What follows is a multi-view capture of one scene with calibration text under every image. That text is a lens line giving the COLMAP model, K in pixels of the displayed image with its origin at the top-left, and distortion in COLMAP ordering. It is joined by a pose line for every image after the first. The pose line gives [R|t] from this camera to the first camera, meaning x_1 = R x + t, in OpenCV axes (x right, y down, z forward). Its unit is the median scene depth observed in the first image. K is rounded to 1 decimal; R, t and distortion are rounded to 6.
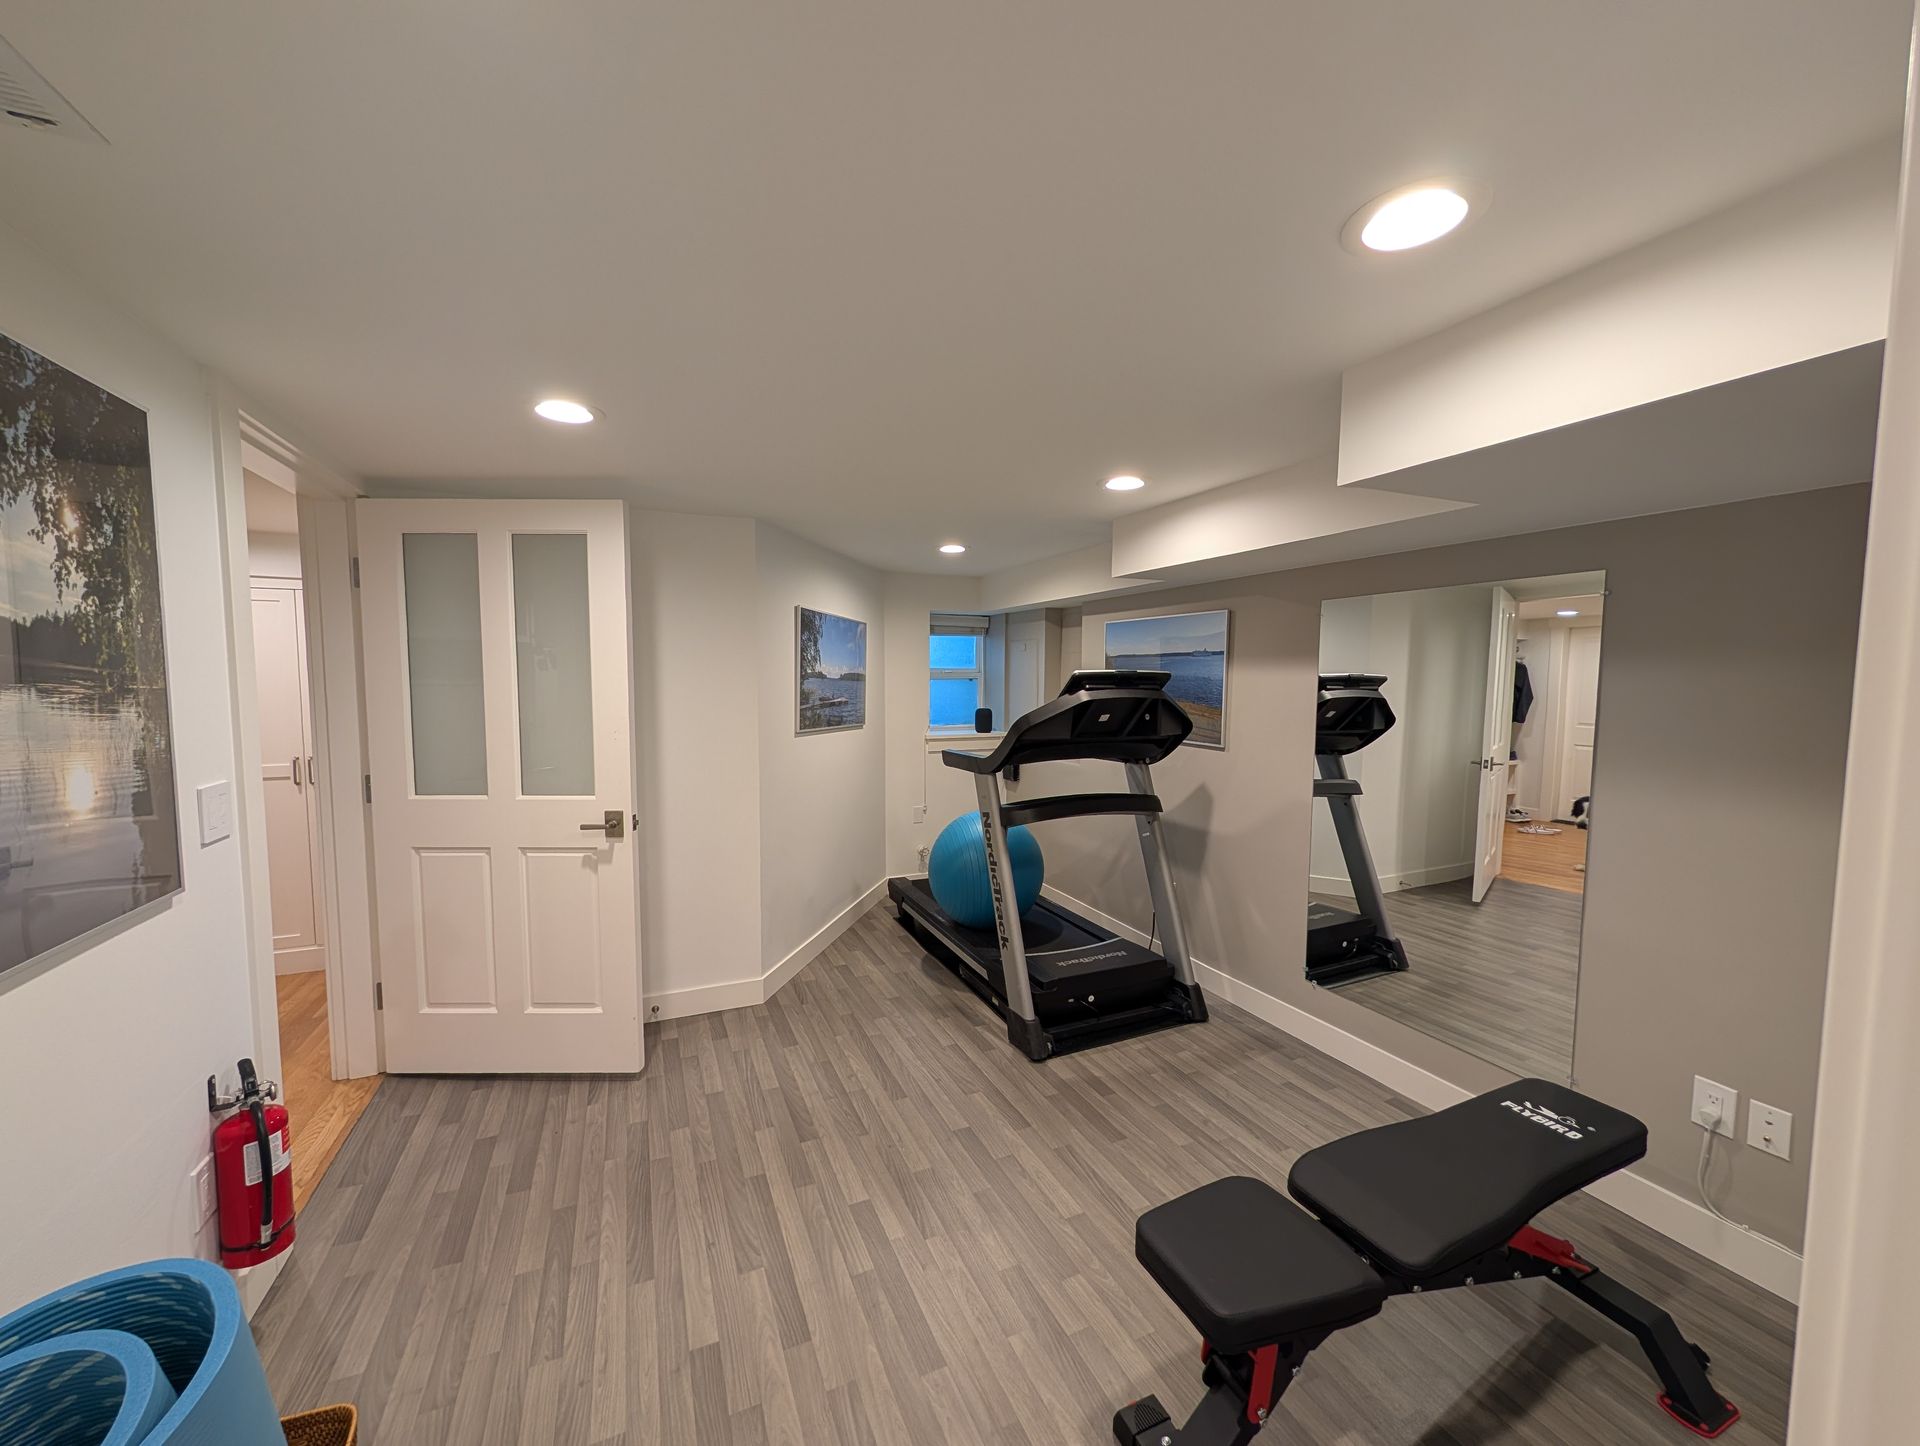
lens RADIAL K [[721.8, 0, 967.3], [0, 721.8, 728.9], [0, 0, 1]] dist [0.000238, 0.000071]
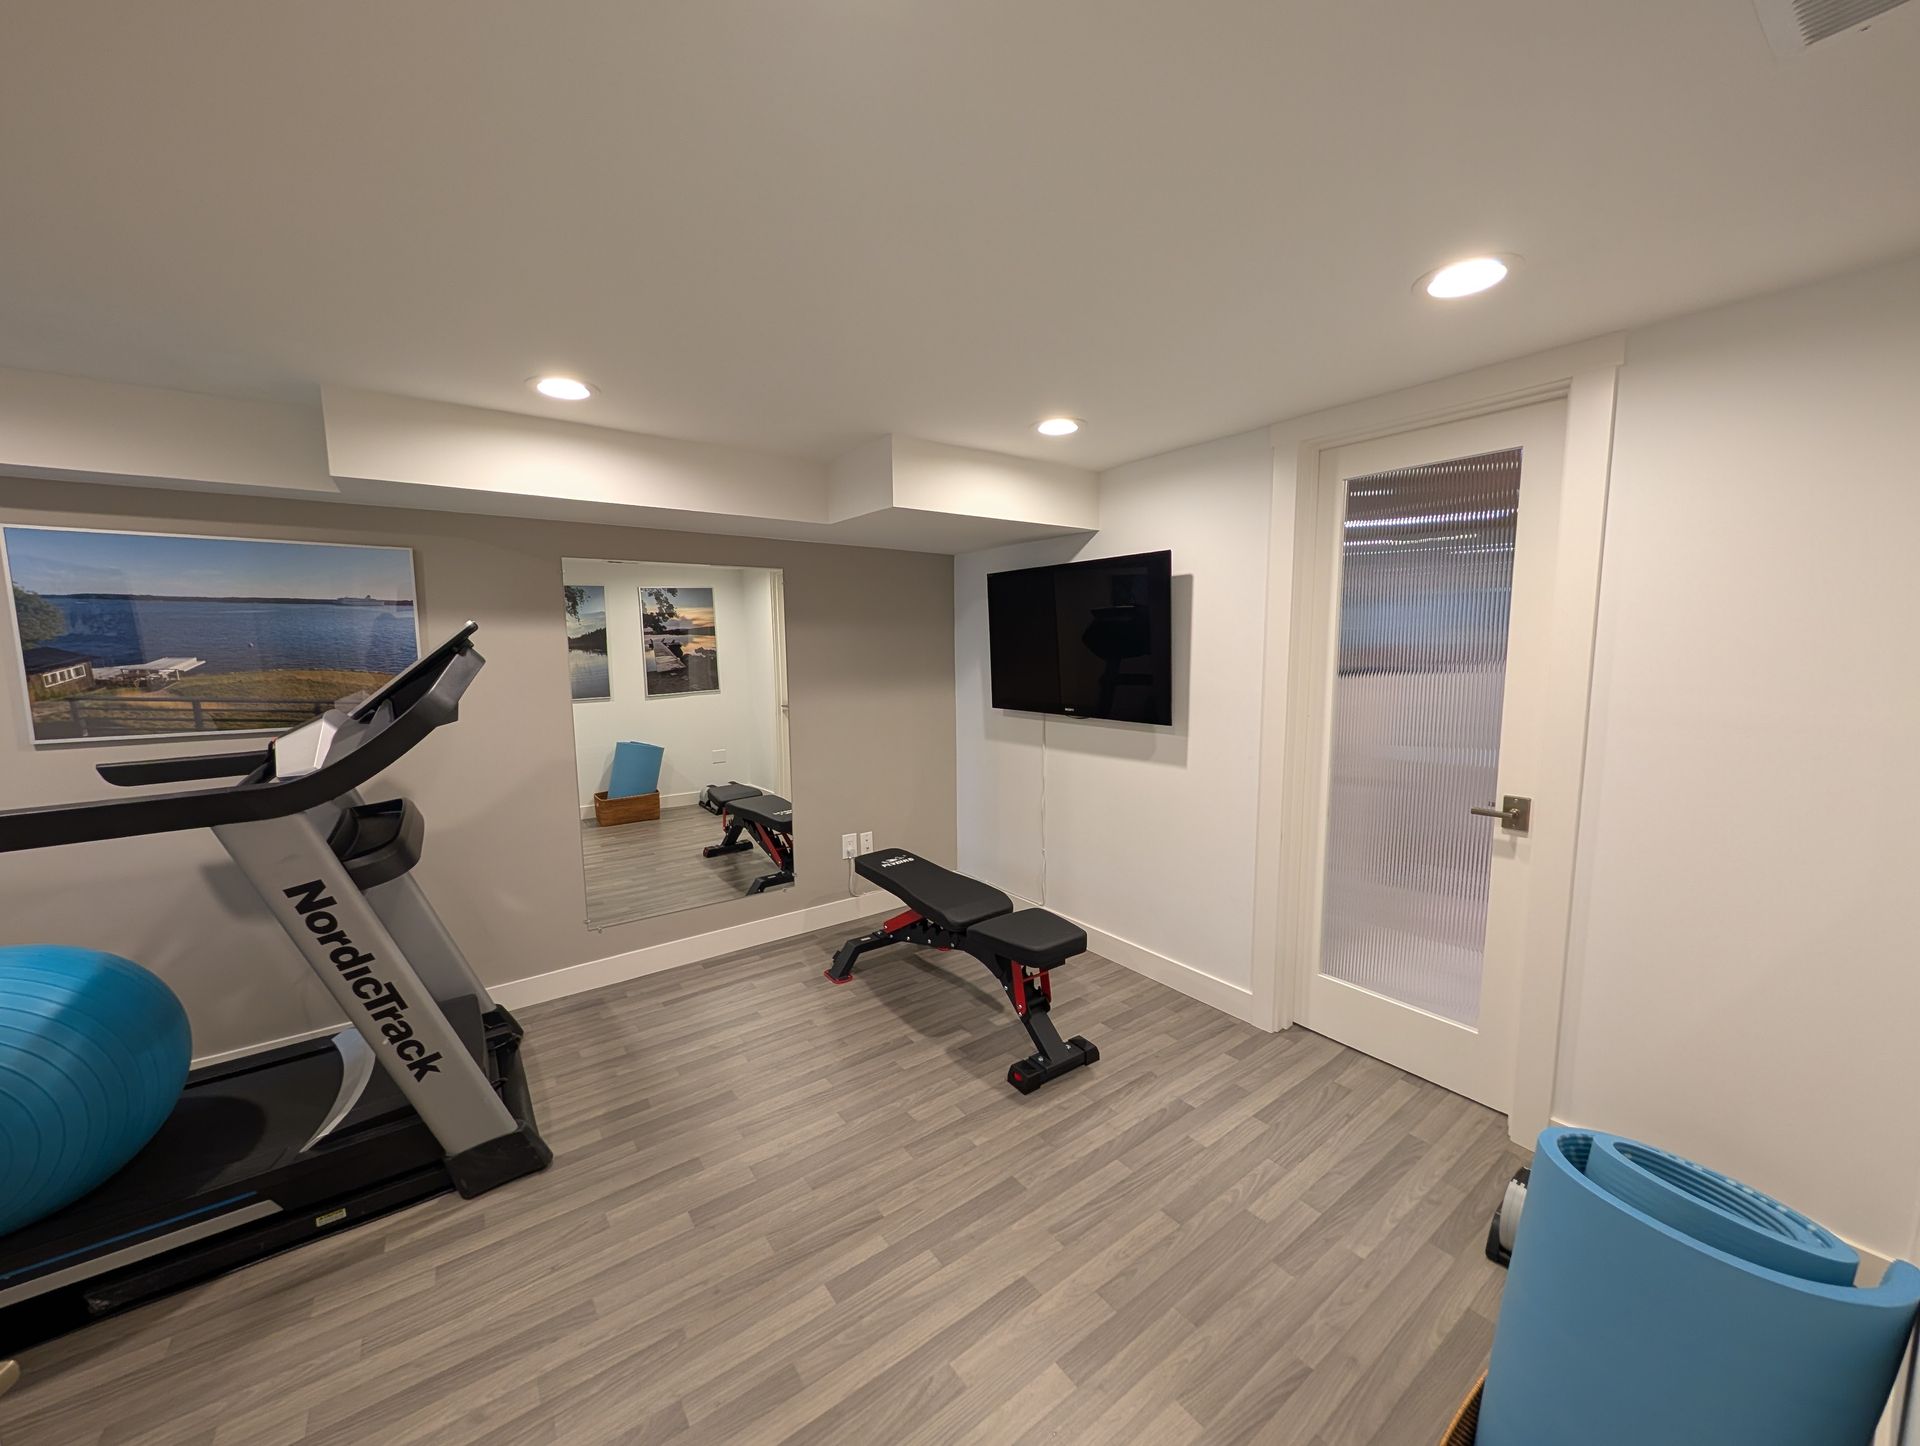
lens RADIAL K [[721.8, 0, 946.6], [0, 721.8, 726.0], [0, 0, 1]] dist [0.000238, 0.000071]
pose [[-0.180089, -0.112847, 0.977156, -0.881487], [0.080833, 0.988340, 0.129036, -0.046030], [-0.980323, 0.102225, -0.168867, 0.959095]]
